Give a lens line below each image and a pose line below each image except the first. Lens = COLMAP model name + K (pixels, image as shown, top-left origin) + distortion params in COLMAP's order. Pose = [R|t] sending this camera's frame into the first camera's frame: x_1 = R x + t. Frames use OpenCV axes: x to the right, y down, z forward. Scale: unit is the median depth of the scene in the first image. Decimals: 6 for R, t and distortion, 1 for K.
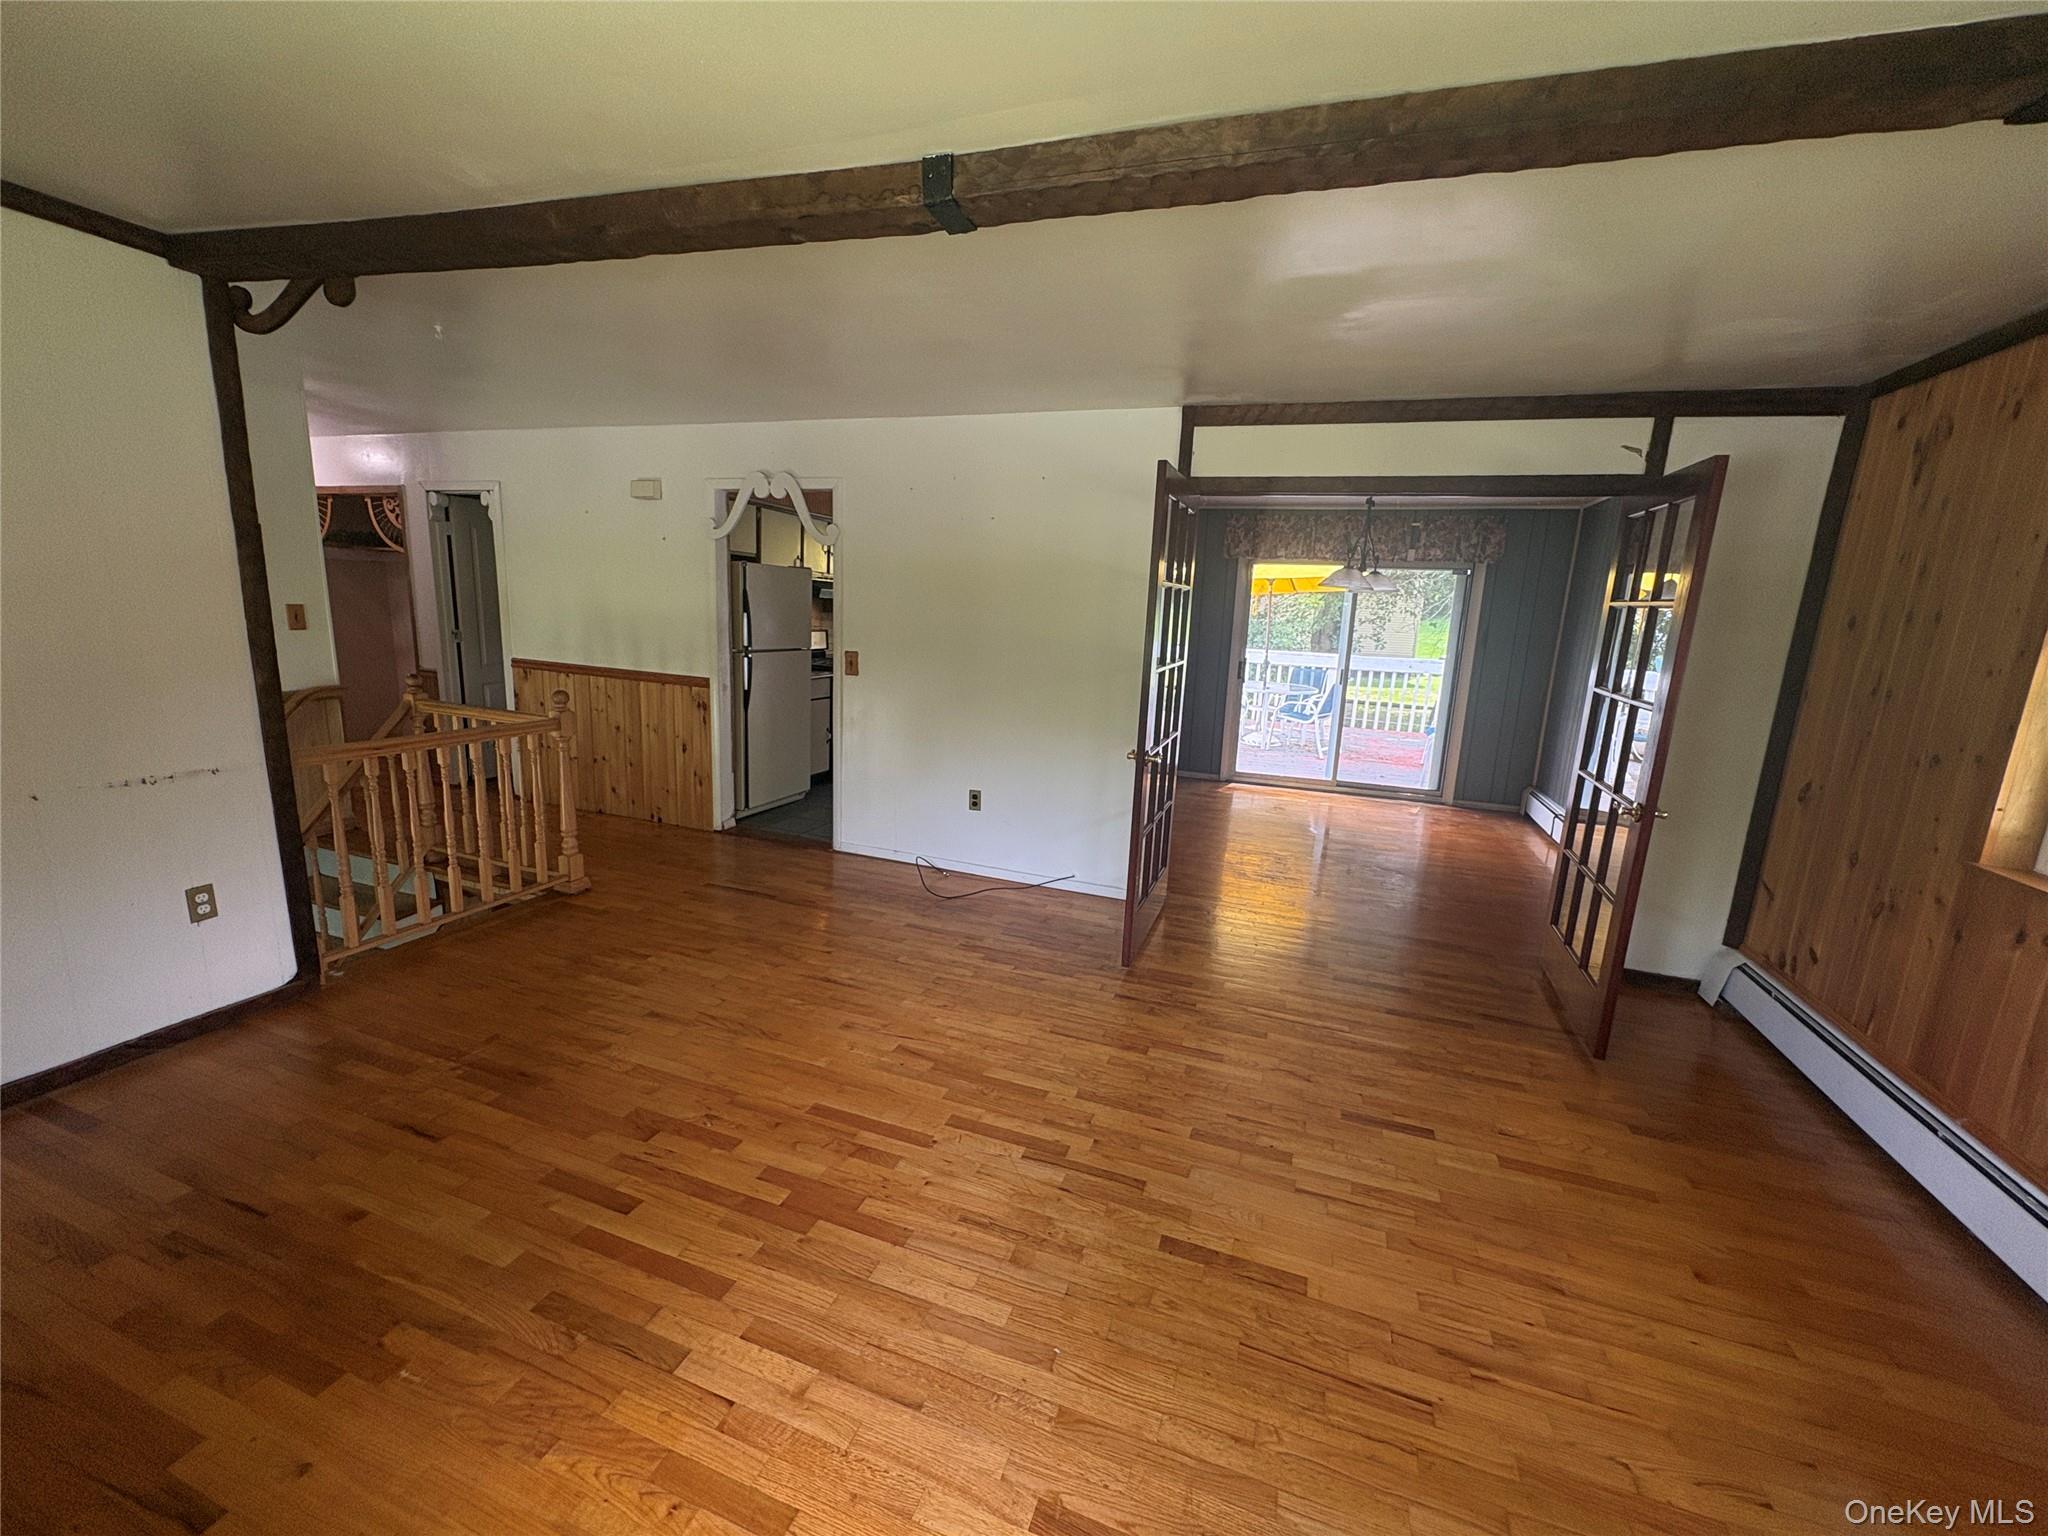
lens RADIAL K [[818.4, 0, 1024.0], [0, 818.4, 768.0], [0, 0, 1]] dist [-0.000054, 0.000050]
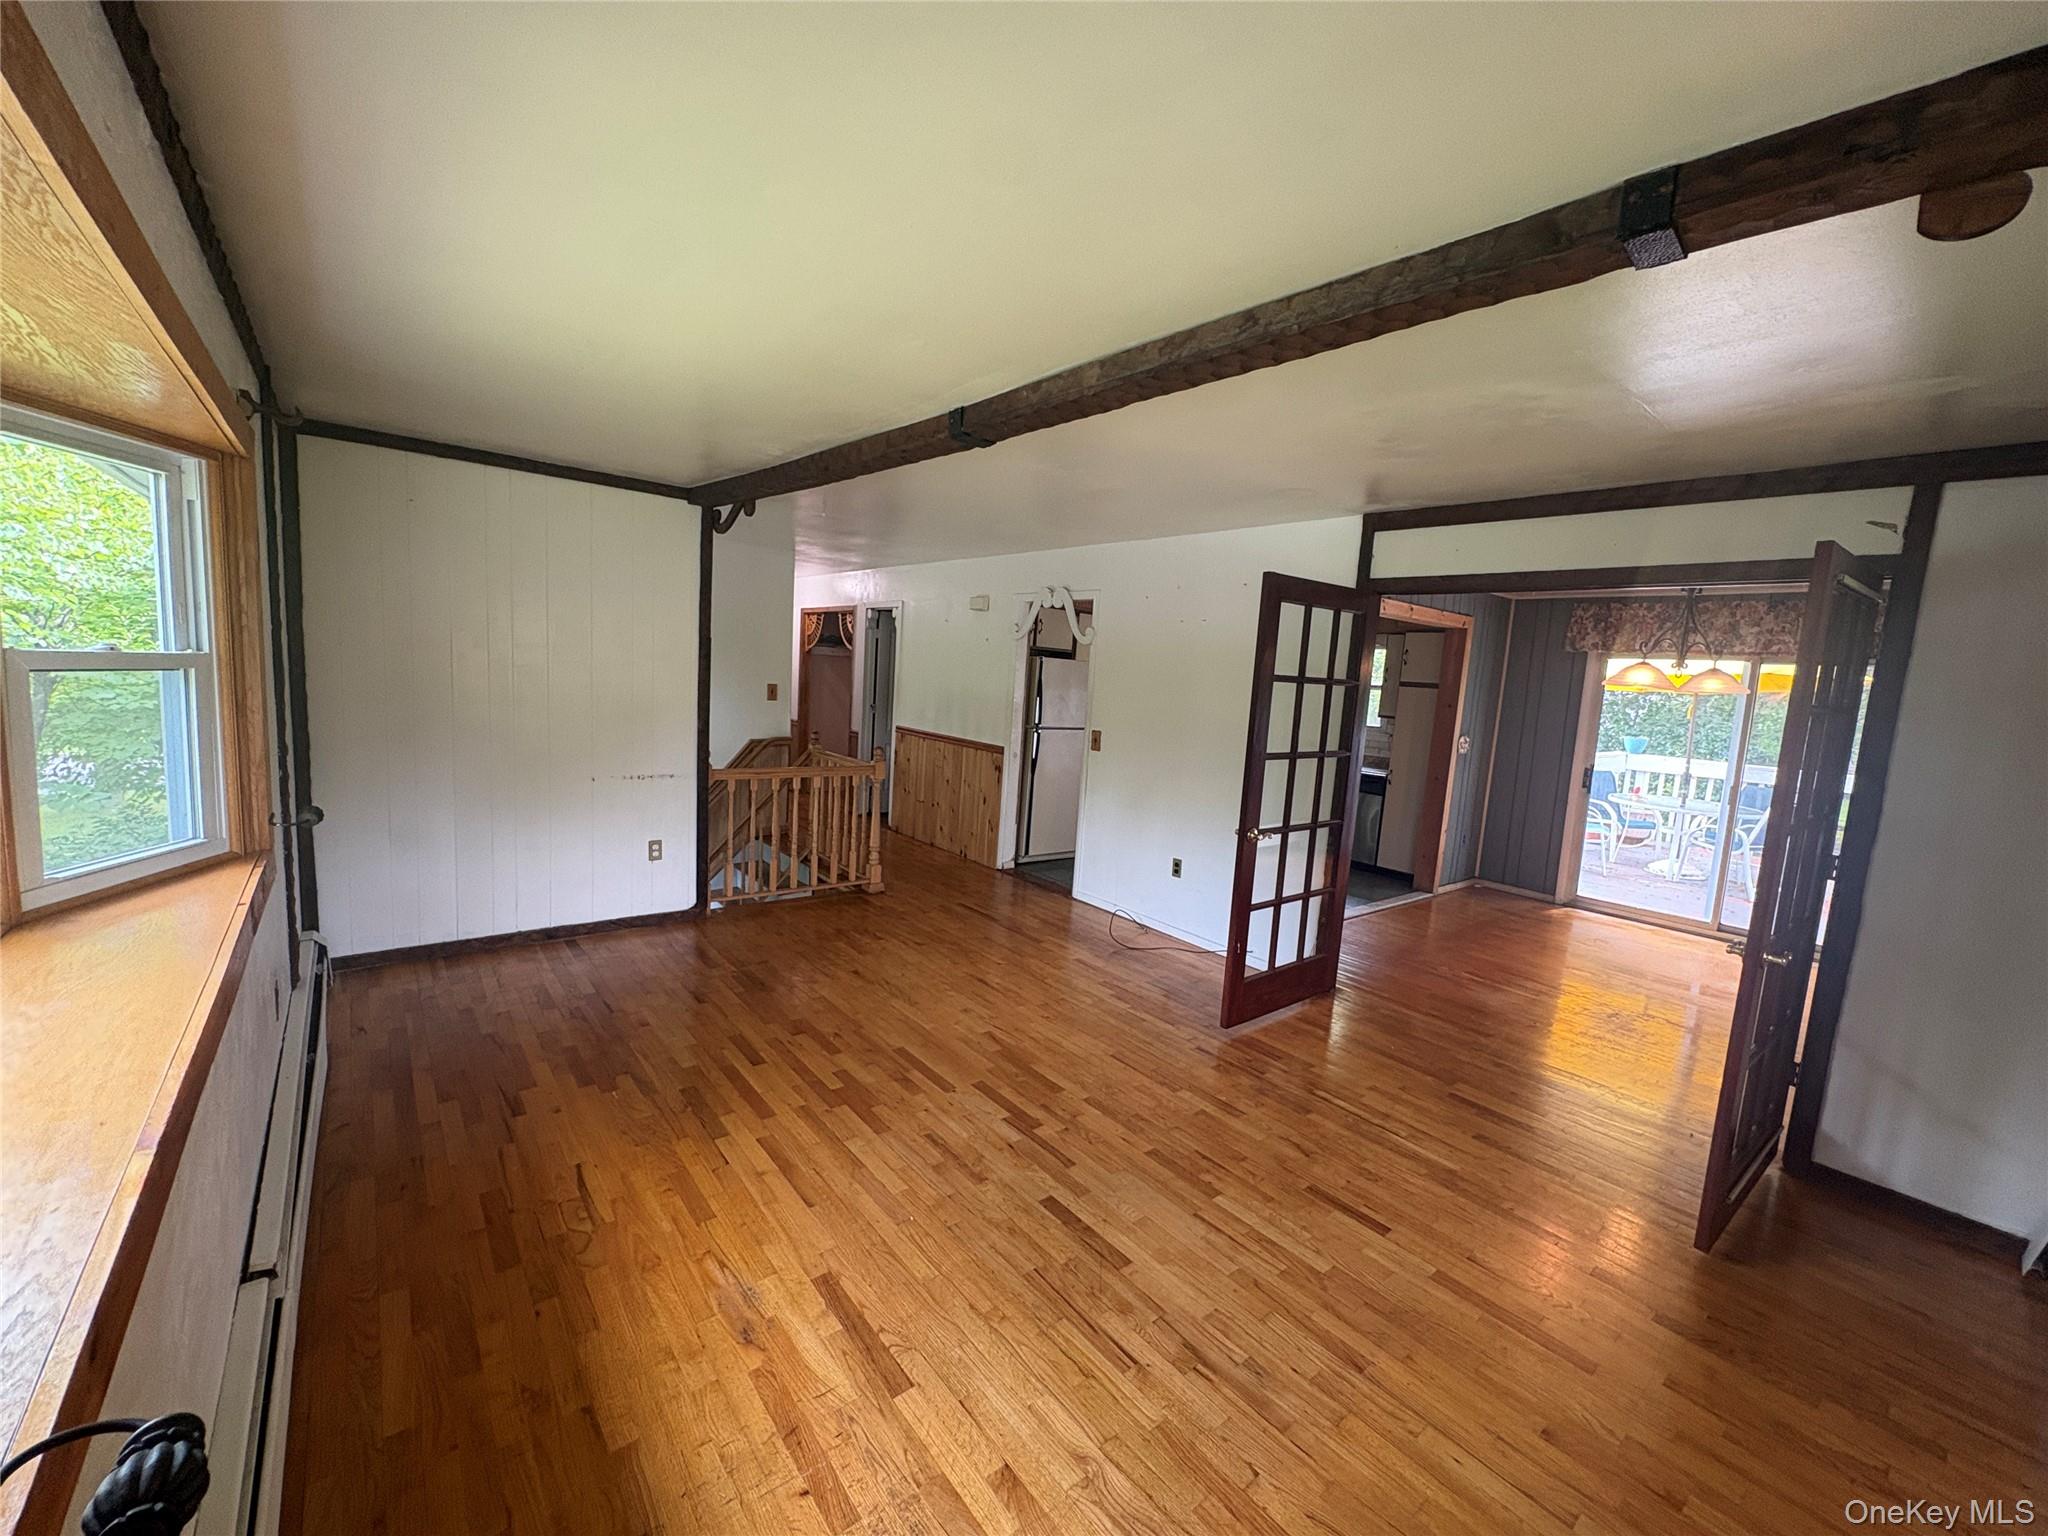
lens RADIAL K [[817.5, 0, 1020.9], [0, 817.5, 769.9], [0, 0, 1]] dist [-0.001348, 0.000212]
pose [[0.855186, 0.071522, -0.513363, 0.356400], [-0.124762, 0.989718, -0.069947, 0.012921], [0.503082, 0.123866, 0.855316, -0.079115]]
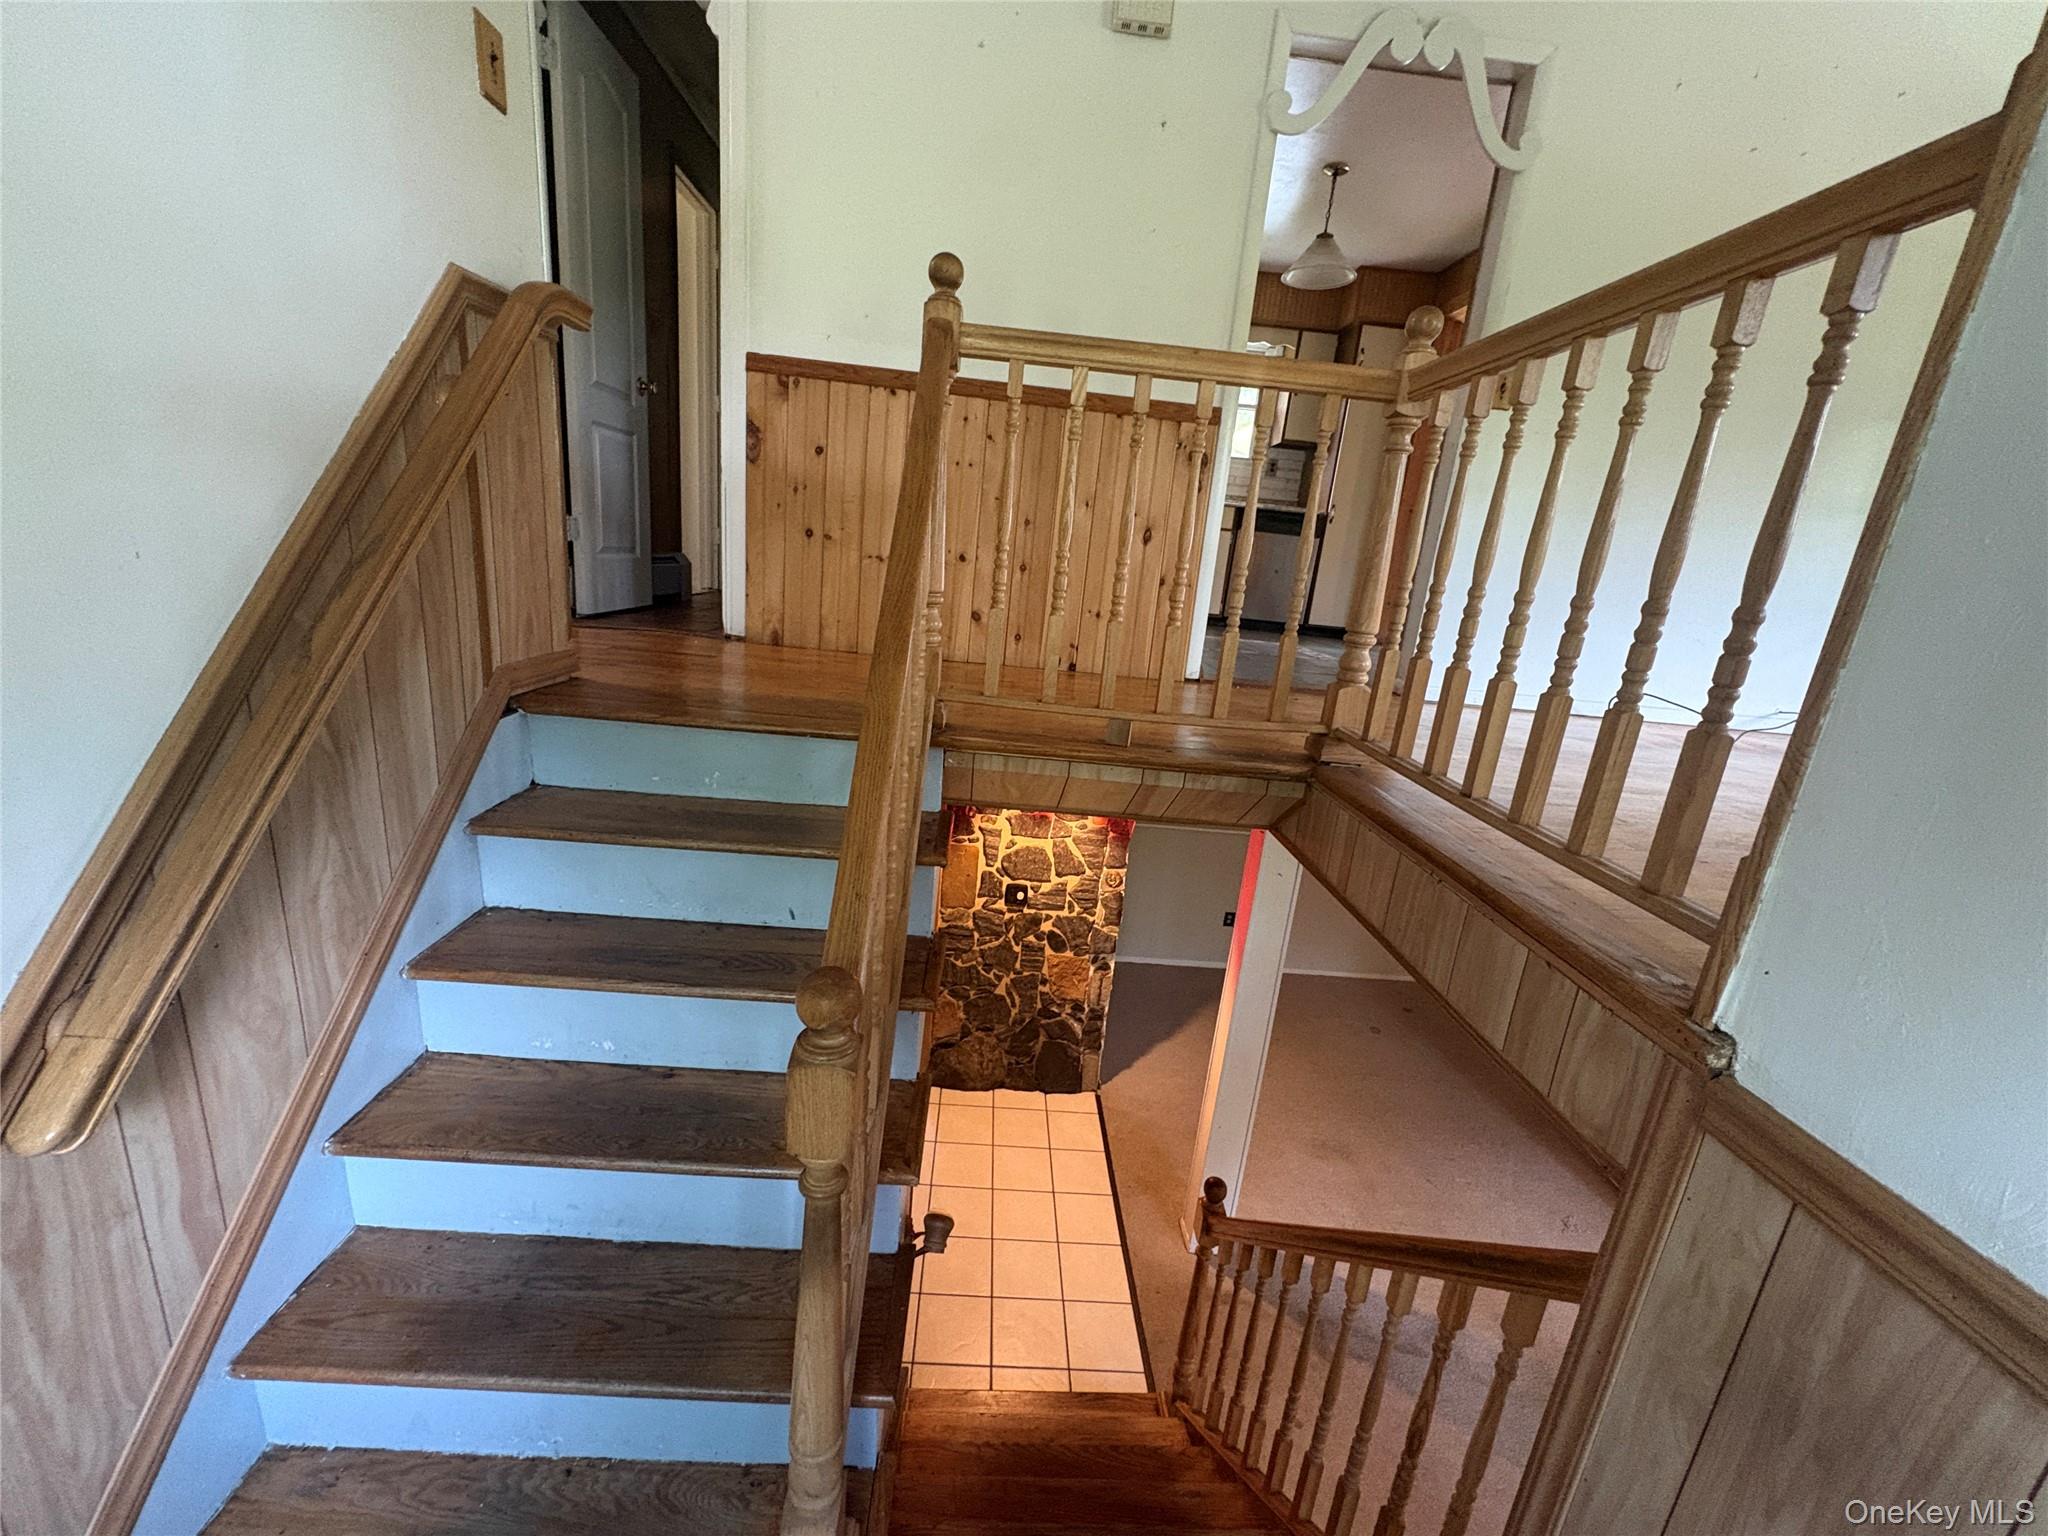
lens RADIAL K [[817.5, 0, 1020.9], [0, 817.5, 769.9], [0, 0, 1]] dist [-0.001348, 0.000212]
pose [[0.927986, -0.058310, 0.368024, -0.911168], [0.025061, 0.995210, 0.094489, 0.106172], [-0.371771, -0.078461, 0.925003, 0.621624]]
